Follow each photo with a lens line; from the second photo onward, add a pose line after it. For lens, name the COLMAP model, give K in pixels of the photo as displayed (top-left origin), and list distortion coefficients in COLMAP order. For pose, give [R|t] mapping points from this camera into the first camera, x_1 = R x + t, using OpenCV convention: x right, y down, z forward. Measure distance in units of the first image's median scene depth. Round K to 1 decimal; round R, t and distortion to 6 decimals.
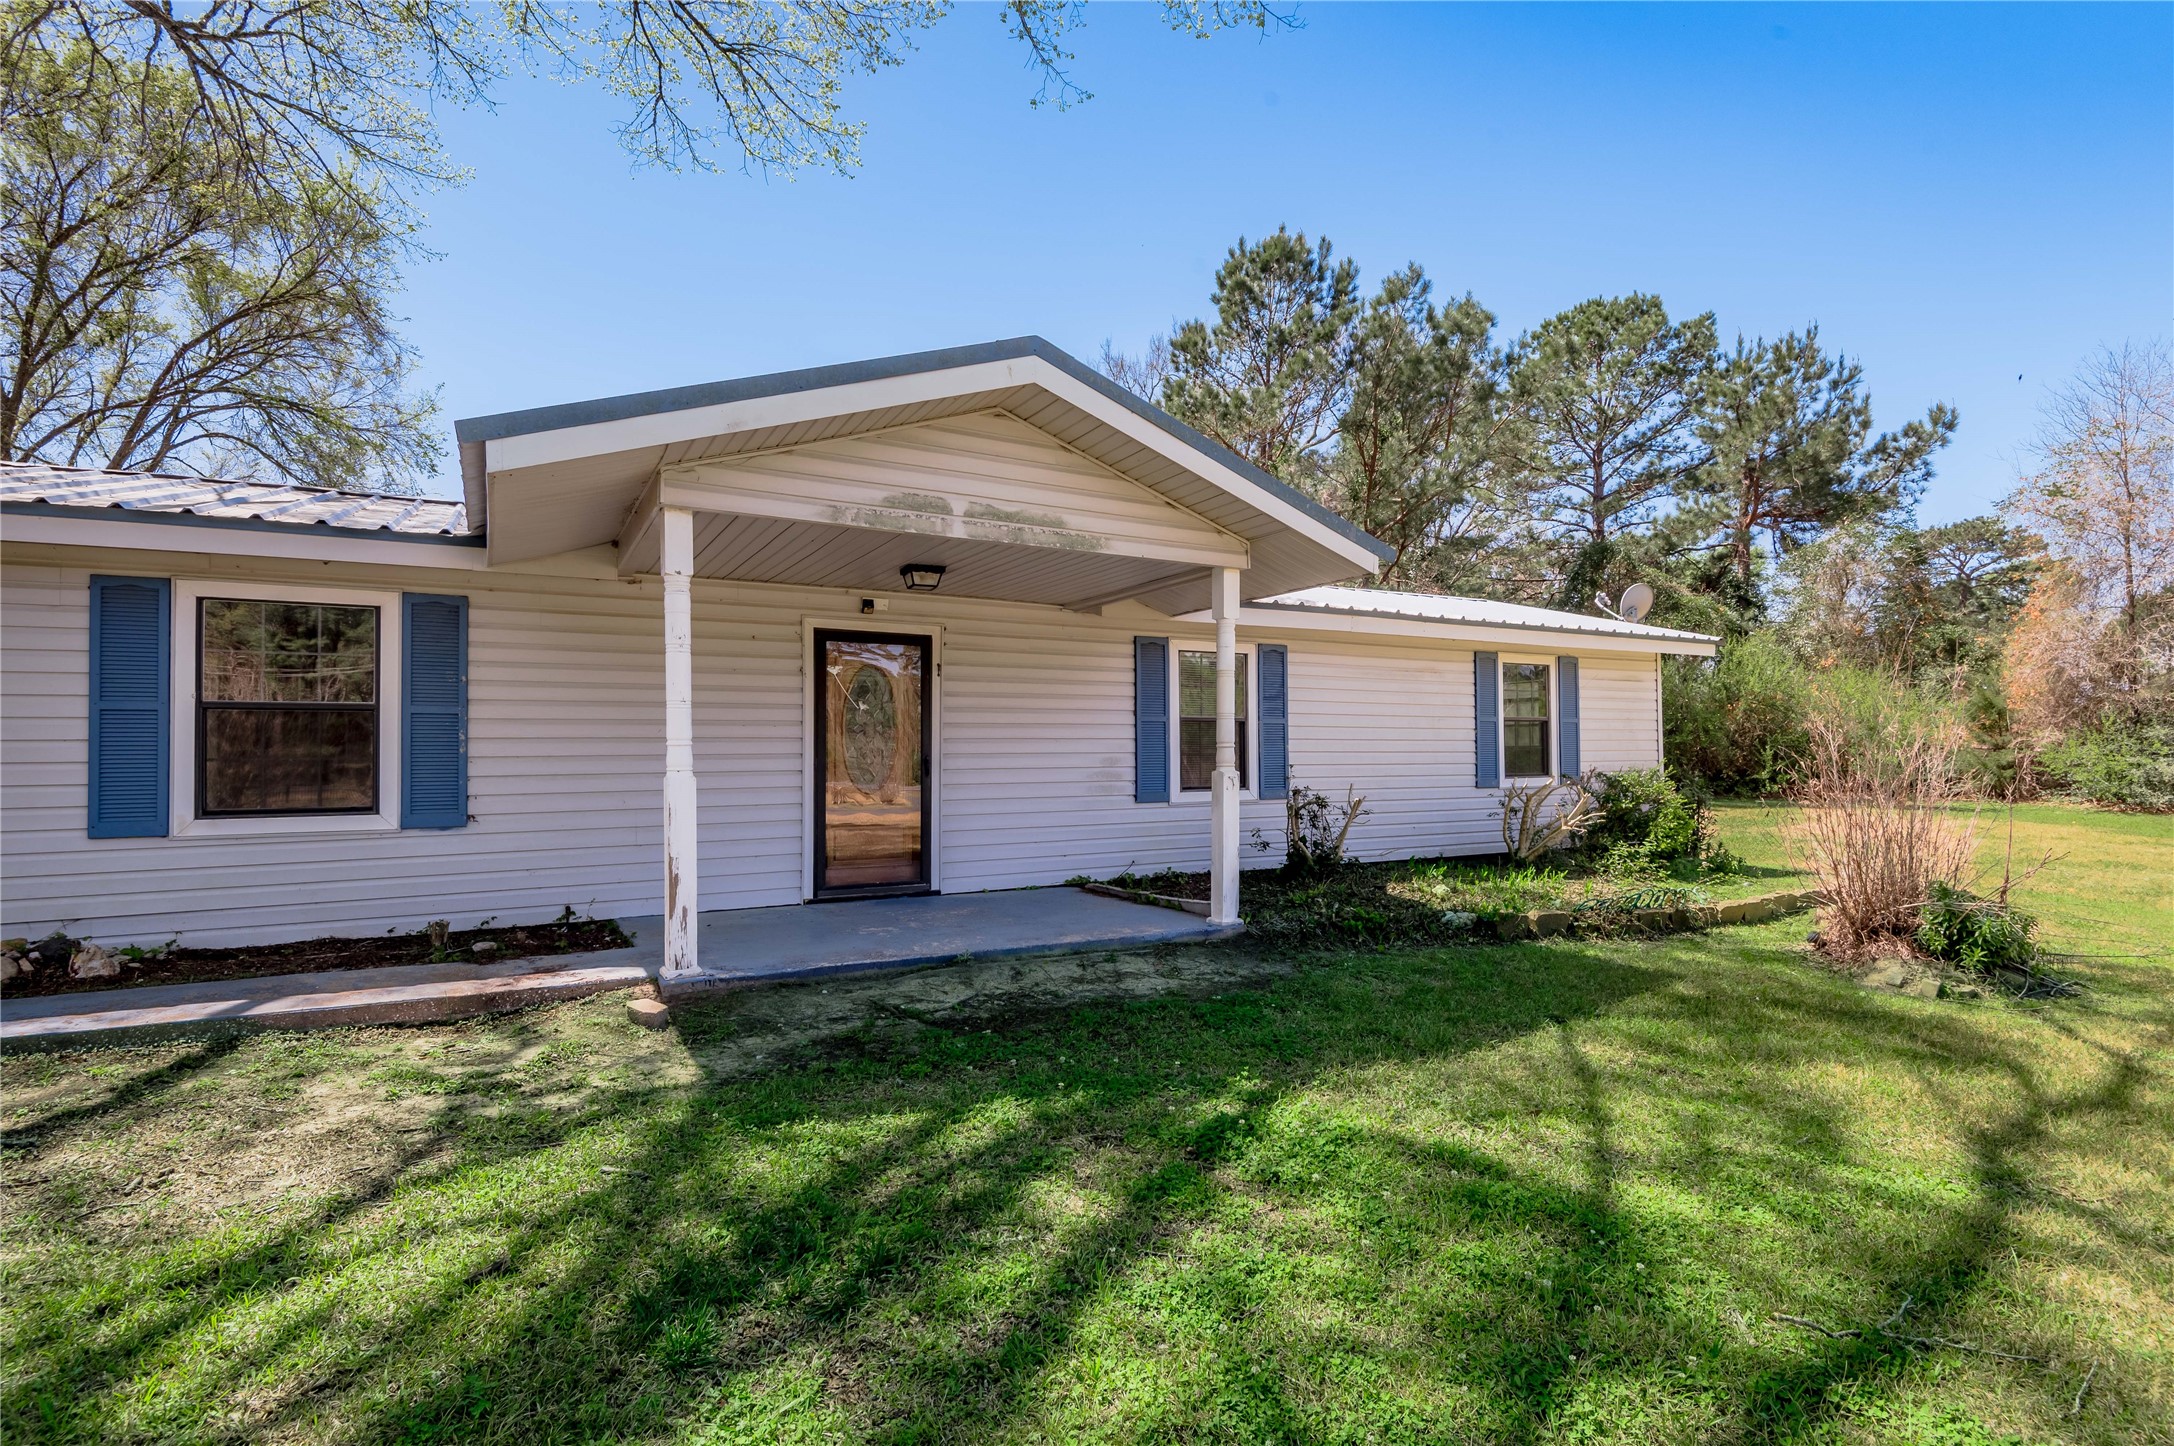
lens RADIAL K [[1036.5, 0, 1087.8], [0, 1036.5, 739.5], [0, 0, 1]] dist [-0.004359, -0.009647]
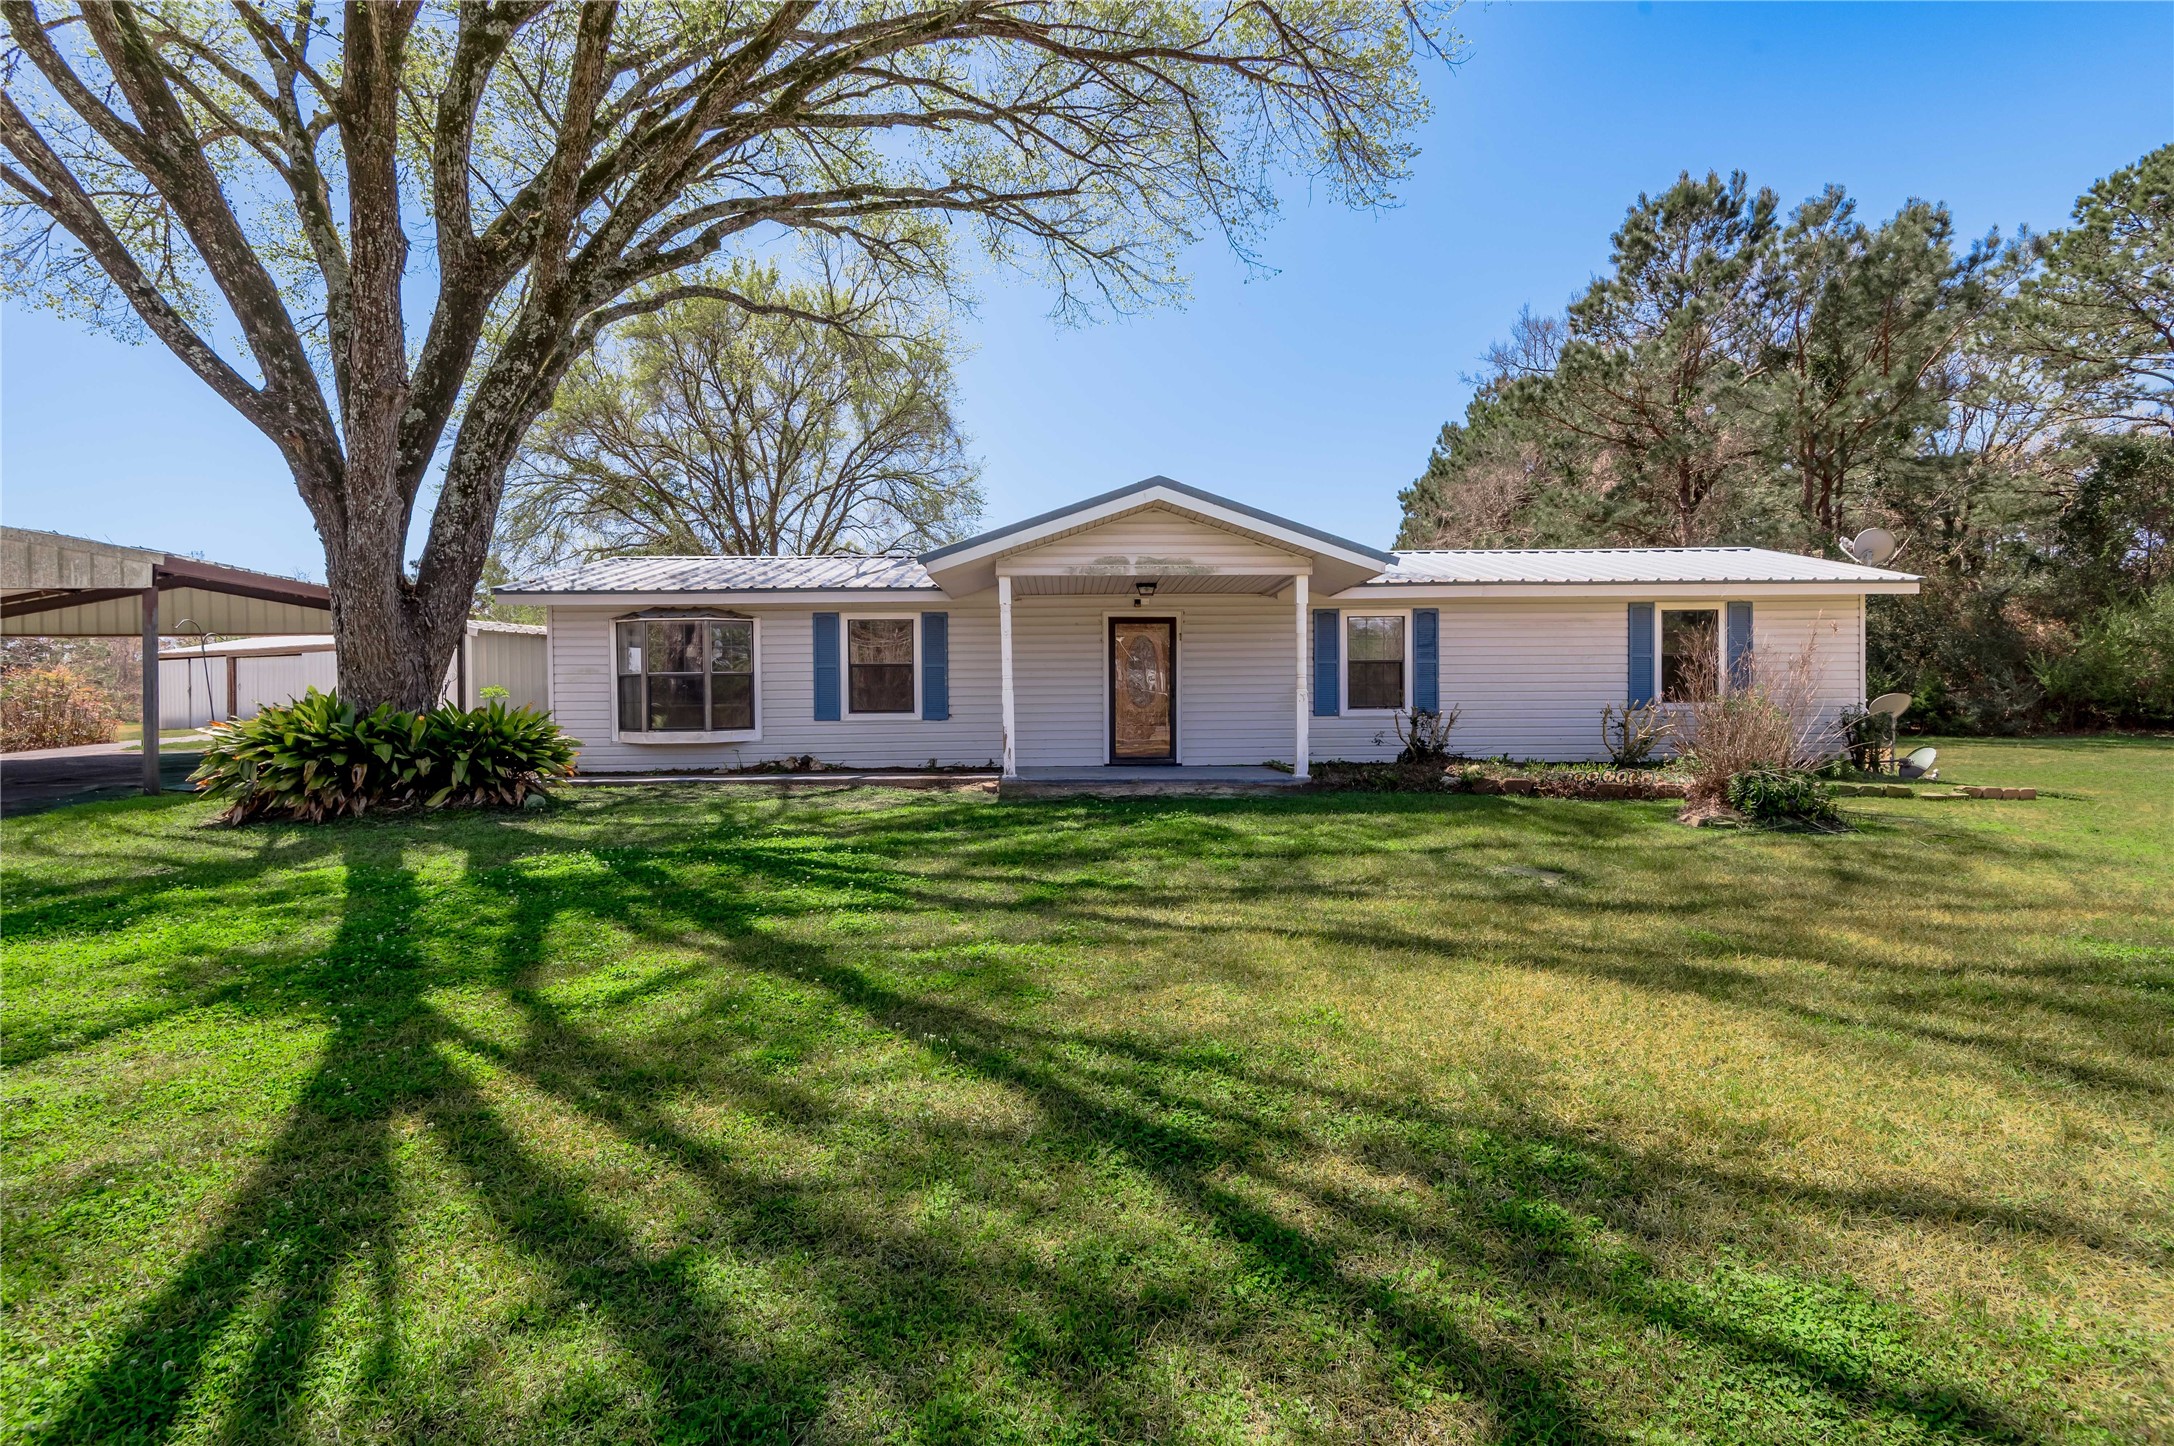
lens RADIAL K [[1036.5, 0, 1084.6], [0, 1036.5, 709.8], [0, 0, 1]] dist [-0.004359, -0.009647]
pose [[0.870152, -0.000341, -0.492784, 0.335698], [0.009403, 0.999829, 0.015913, 0.015481], [0.492694, -0.018481, 0.870006, -0.347972]]
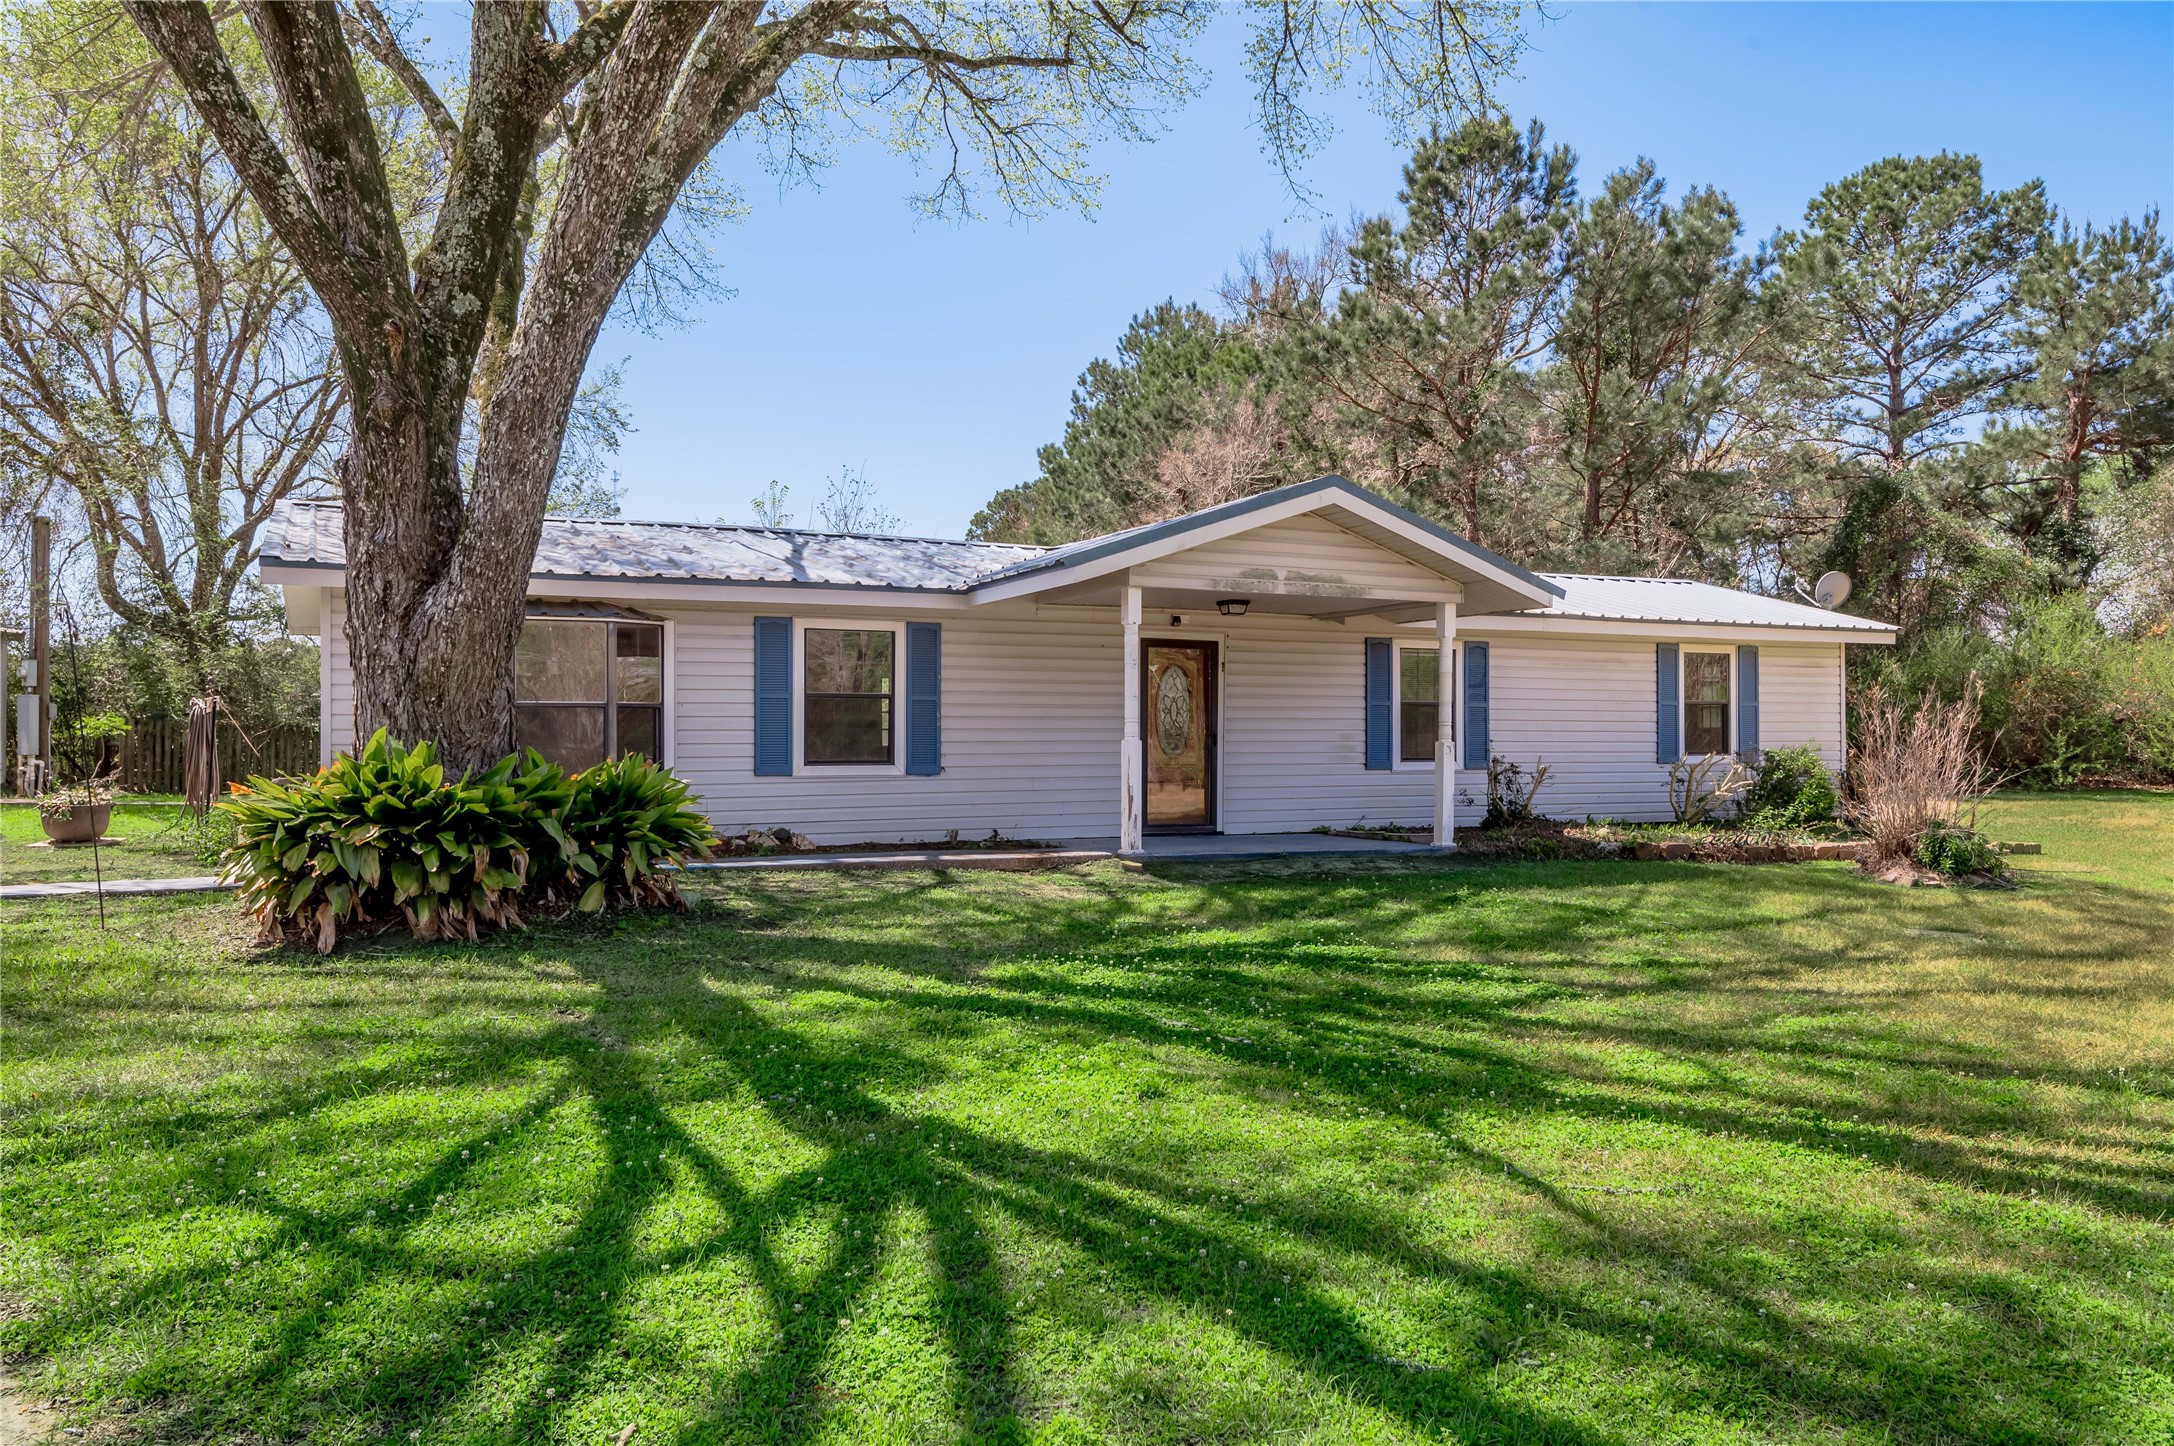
lens RADIAL K [[1618.1, 0, 1041.7], [0, 1618.1, 714.4], [0, 0, 1]] dist [-0.025643, 0.021266]
pose [[0.996754, 0.004498, -0.080383, -0.123837], [-0.004725, 0.999985, -0.002625, 0.000586], [0.080370, 0.002996, 0.996761, -0.650377]]
